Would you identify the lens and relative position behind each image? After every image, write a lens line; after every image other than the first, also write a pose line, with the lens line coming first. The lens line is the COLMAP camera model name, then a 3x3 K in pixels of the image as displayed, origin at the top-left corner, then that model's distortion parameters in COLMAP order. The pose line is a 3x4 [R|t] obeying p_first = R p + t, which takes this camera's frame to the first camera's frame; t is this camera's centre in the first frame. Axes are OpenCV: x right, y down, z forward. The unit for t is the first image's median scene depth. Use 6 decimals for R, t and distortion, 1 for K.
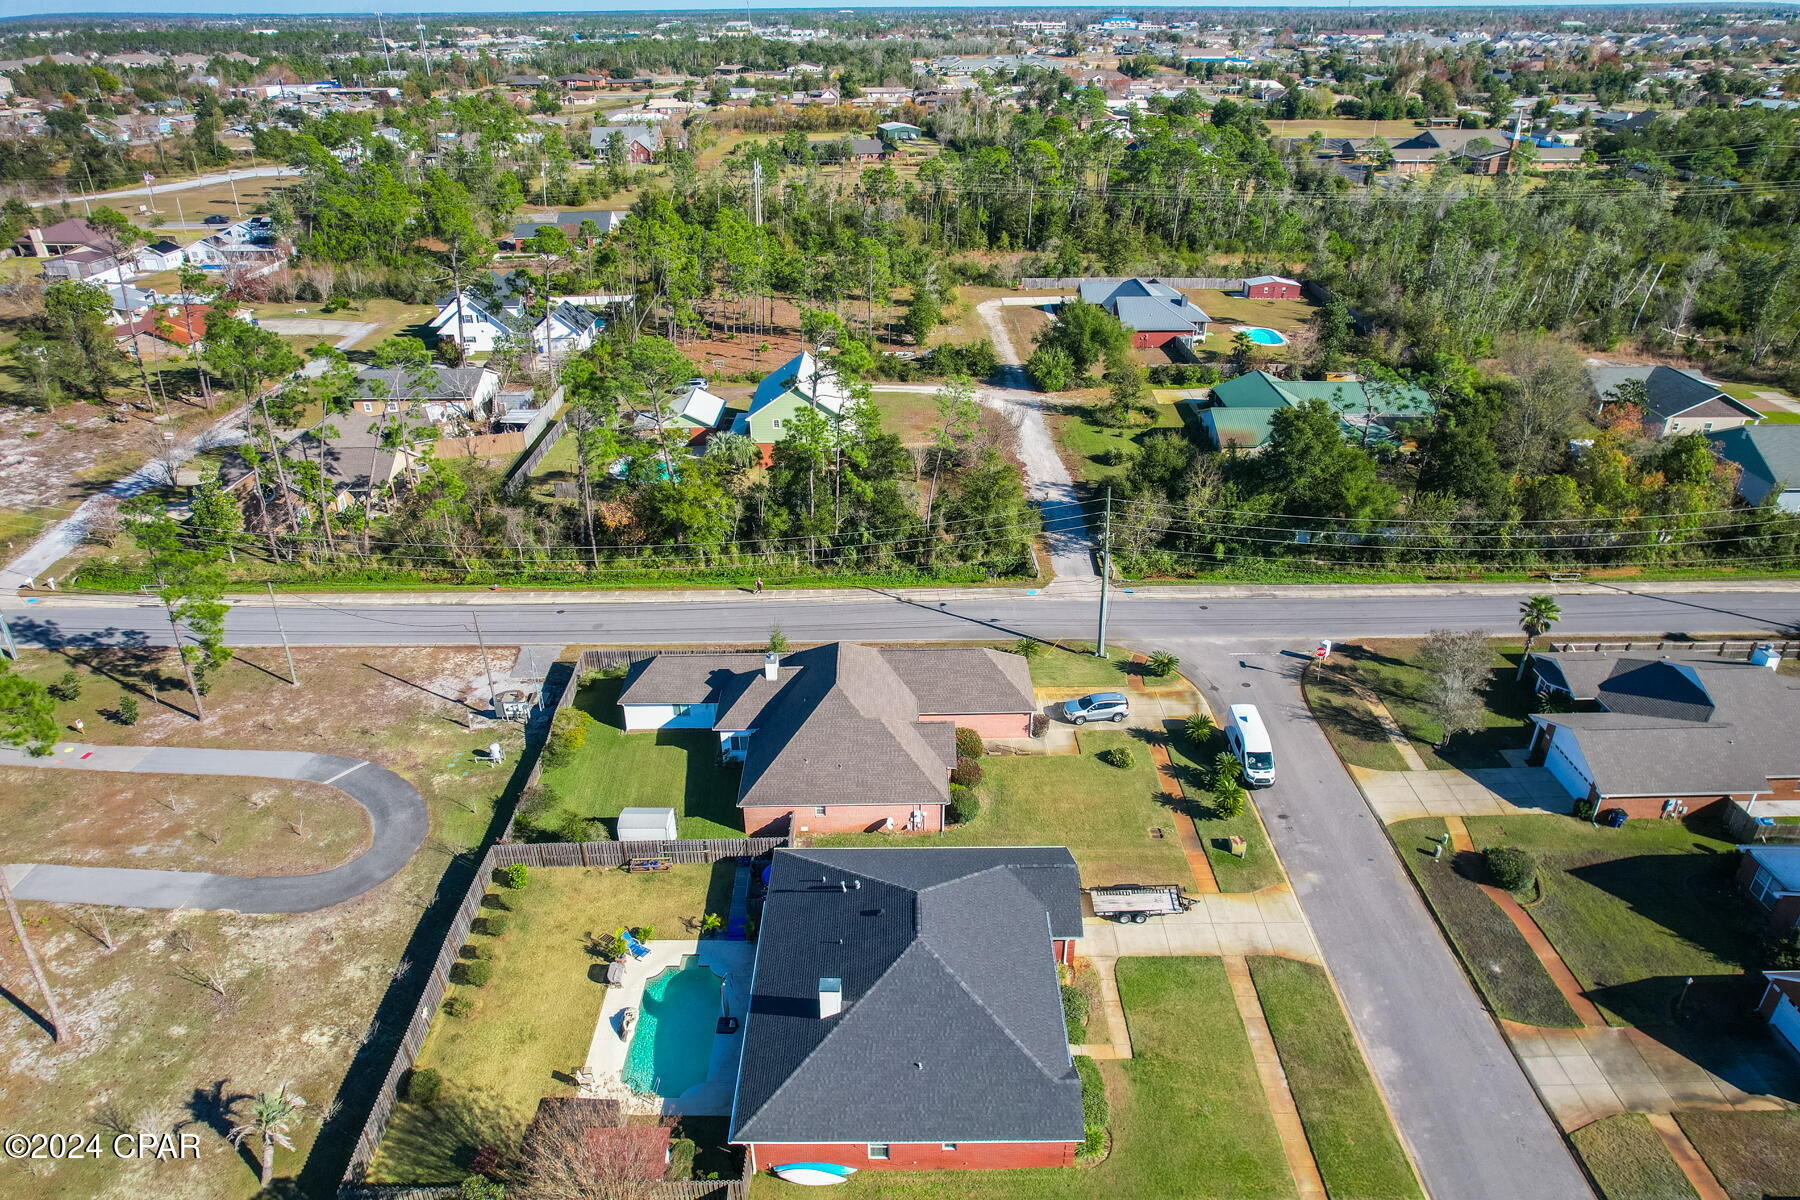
lens RADIAL K [[1152.0, 0, 909.1], [0, 1152.0, 609.9], [0, 0, 1]] dist [-0.077825, 0.071707]
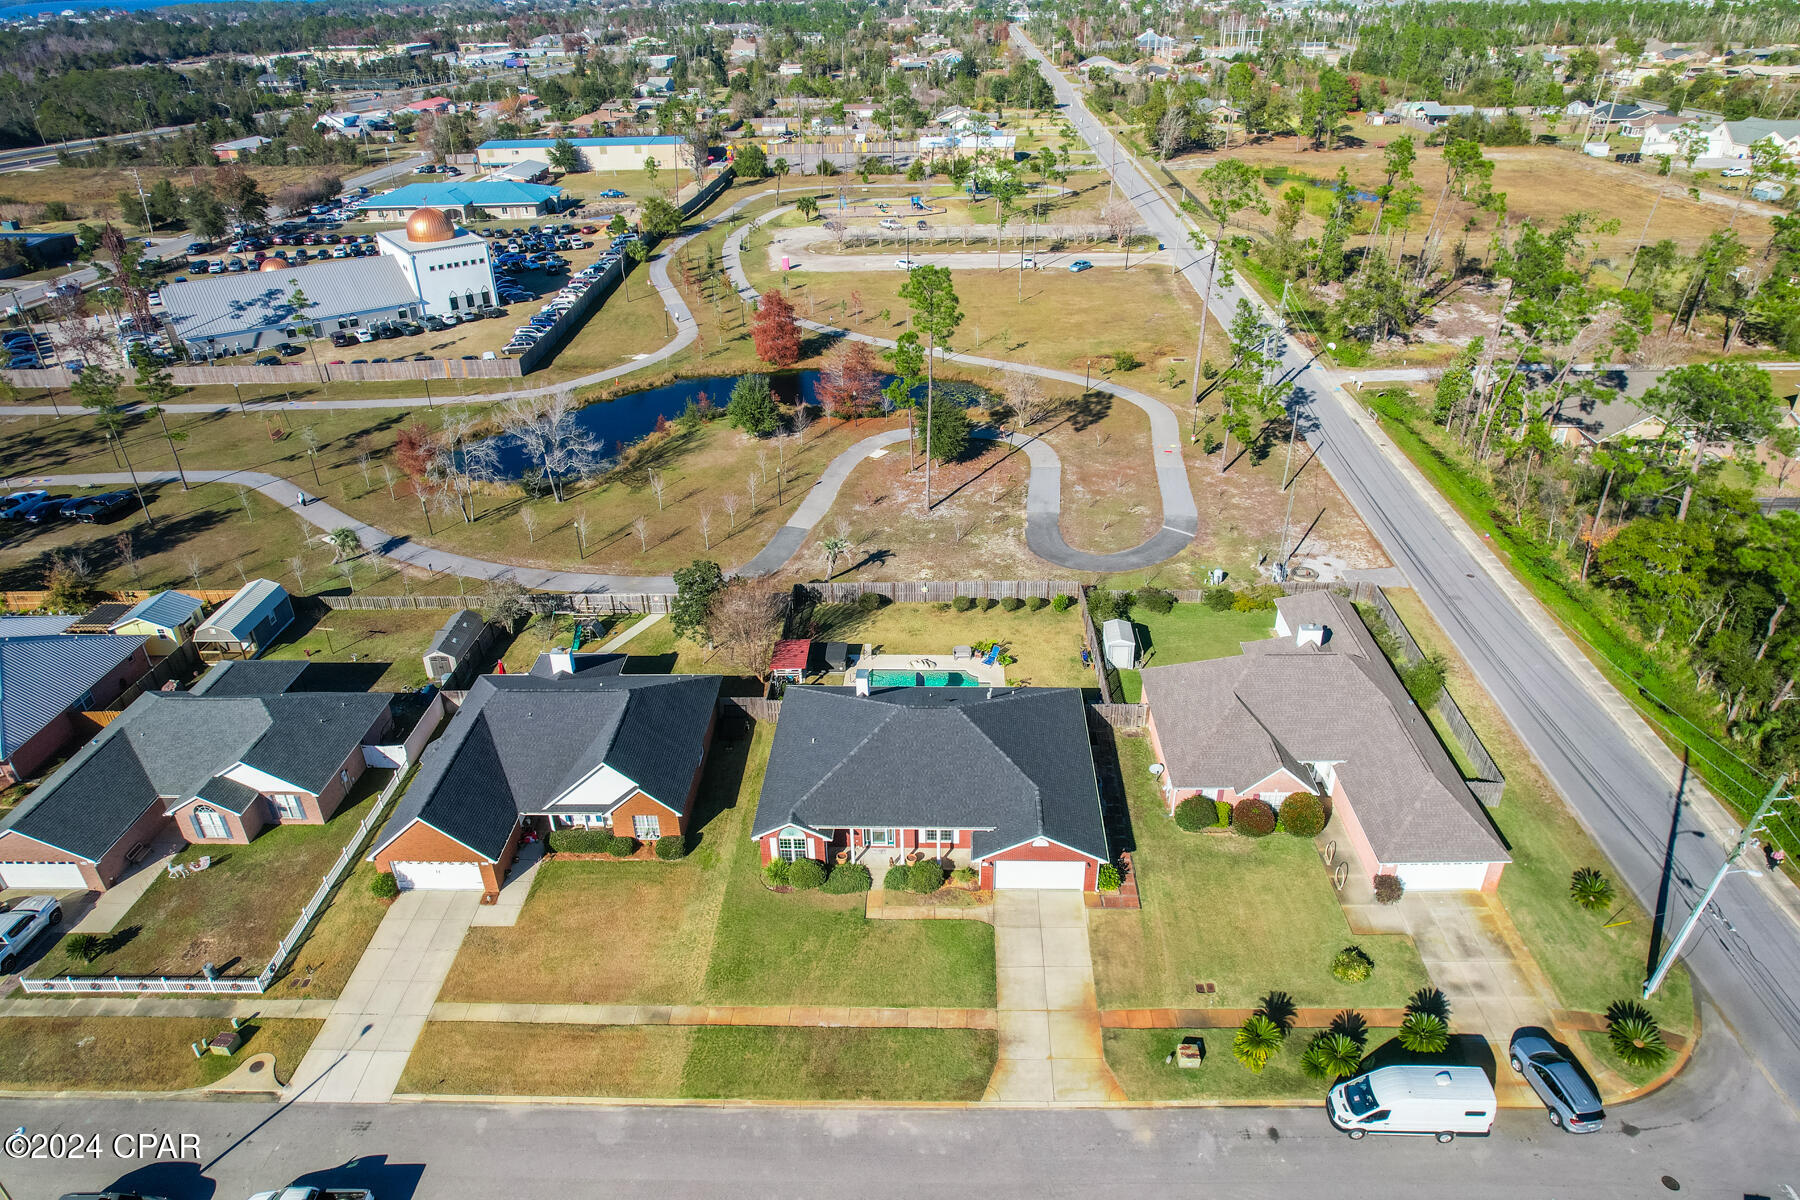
lens RADIAL K [[1152.0, 0, 909.1], [0, 1152.0, 609.9], [0, 0, 1]] dist [-0.077825, 0.071707]
pose [[-0.039904, 0.496380, -0.867188, 0.899337], [-0.456555, 0.762928, 0.457710, -0.318291], [0.888800, 0.414183, 0.196181, 0.628075]]
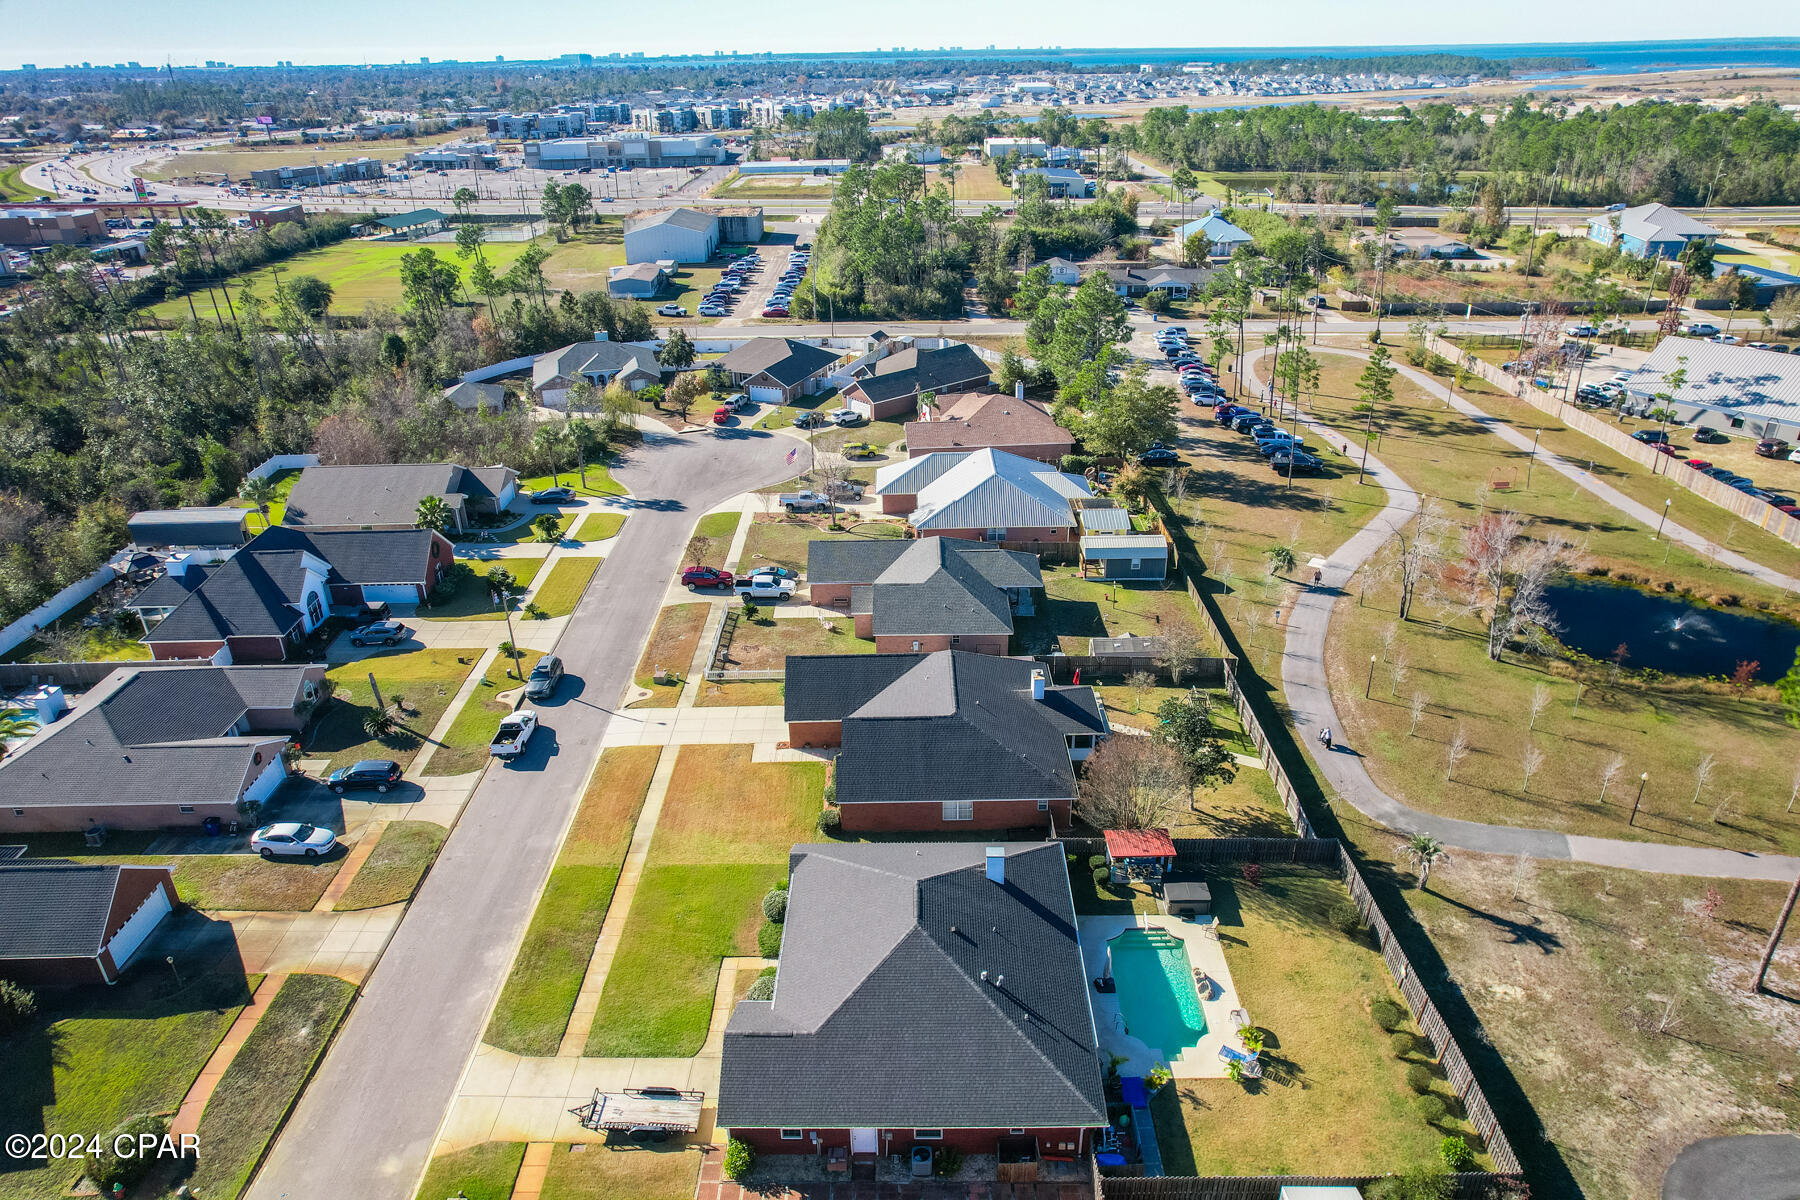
lens RADIAL K [[1152.9, 0, 906.8], [0, 1152.9, 609.3], [0, 0, 1]] dist [-0.077825, 0.068893]
pose [[-0.999657, 0.014026, 0.022128, -0.008098], [0.026157, 0.582308, 0.812547, -0.623025], [-0.001488, 0.812847, -0.582475, 1.229896]]
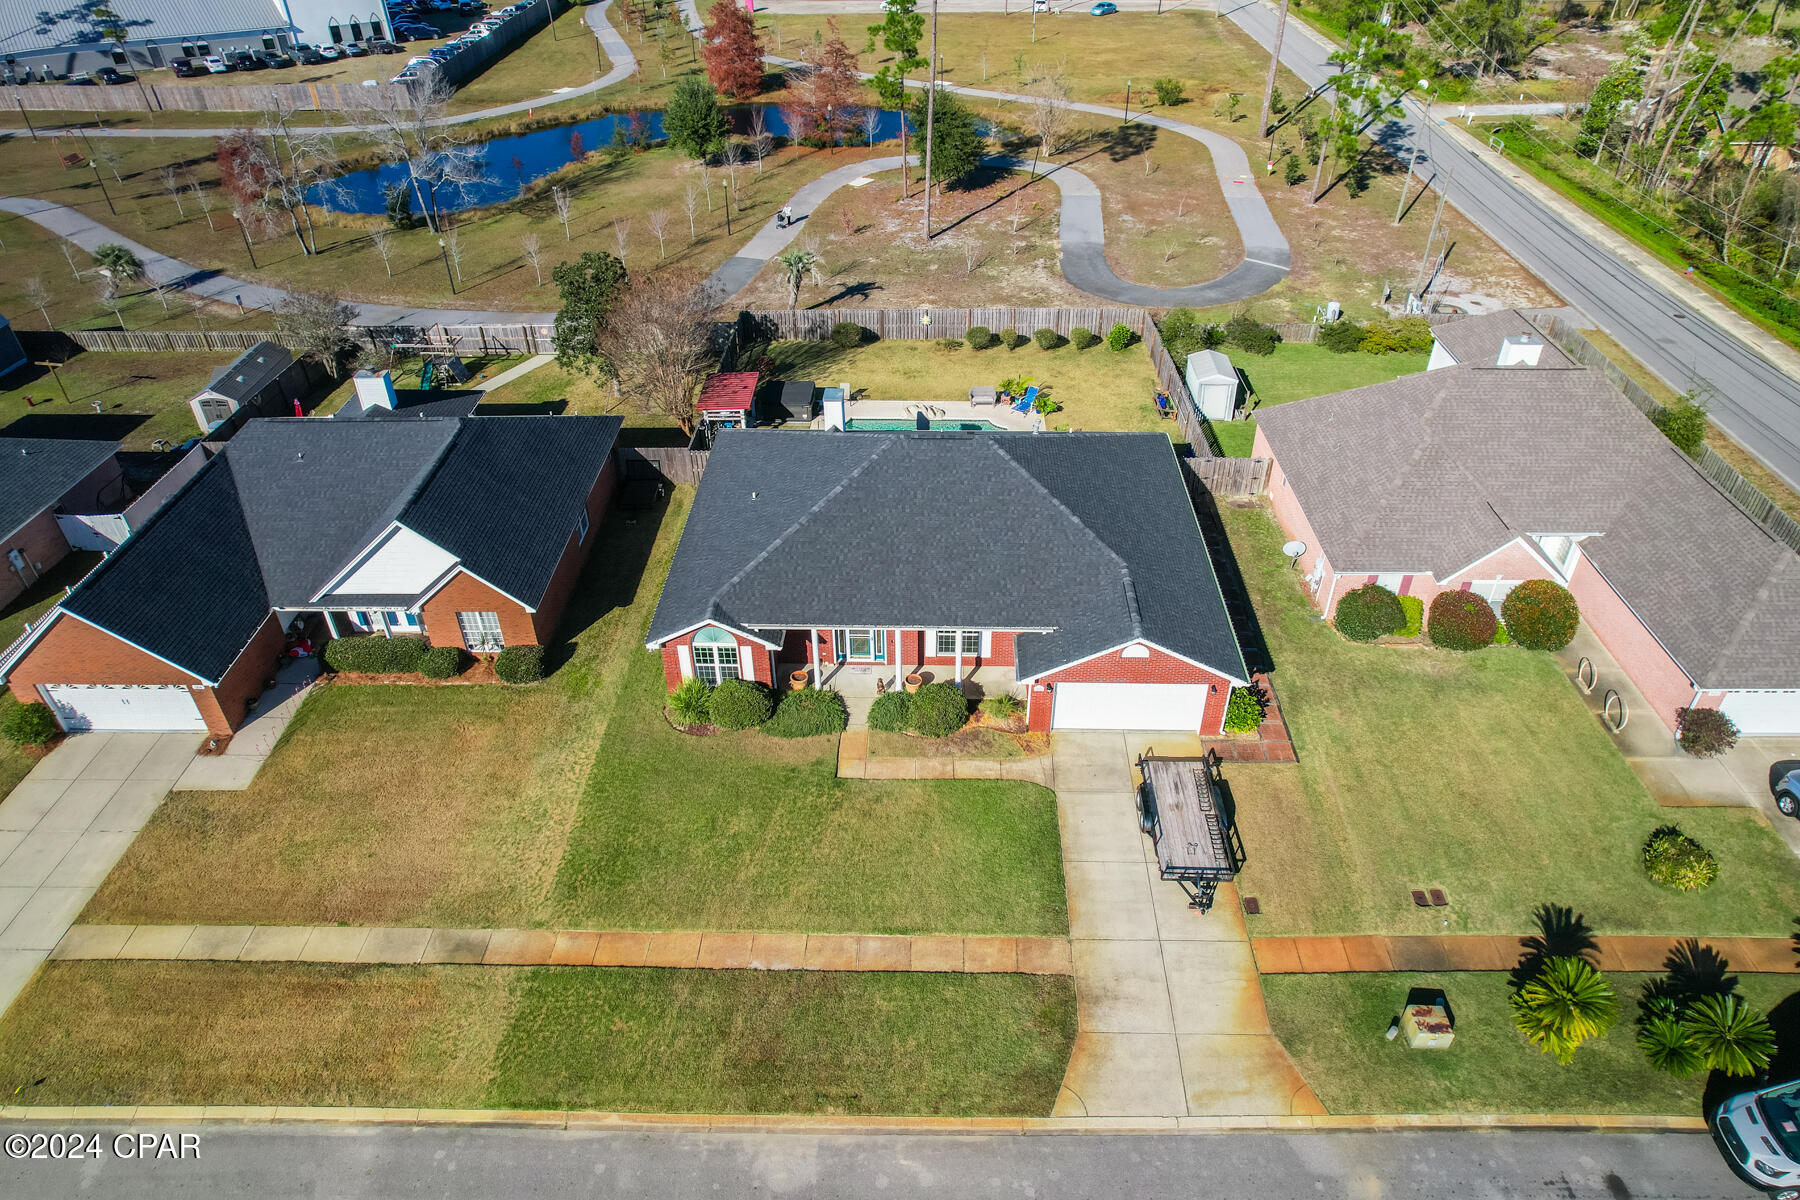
lens RADIAL K [[1152.9, 0, 906.8], [0, 1152.9, 609.3], [0, 0, 1]] dist [-0.077825, 0.068893]
pose [[-0.031331, 0.595493, -0.802749, 0.594894], [-0.465917, 0.701846, 0.538826, -0.039165], [0.884274, 0.390897, 0.255461, 0.746818]]
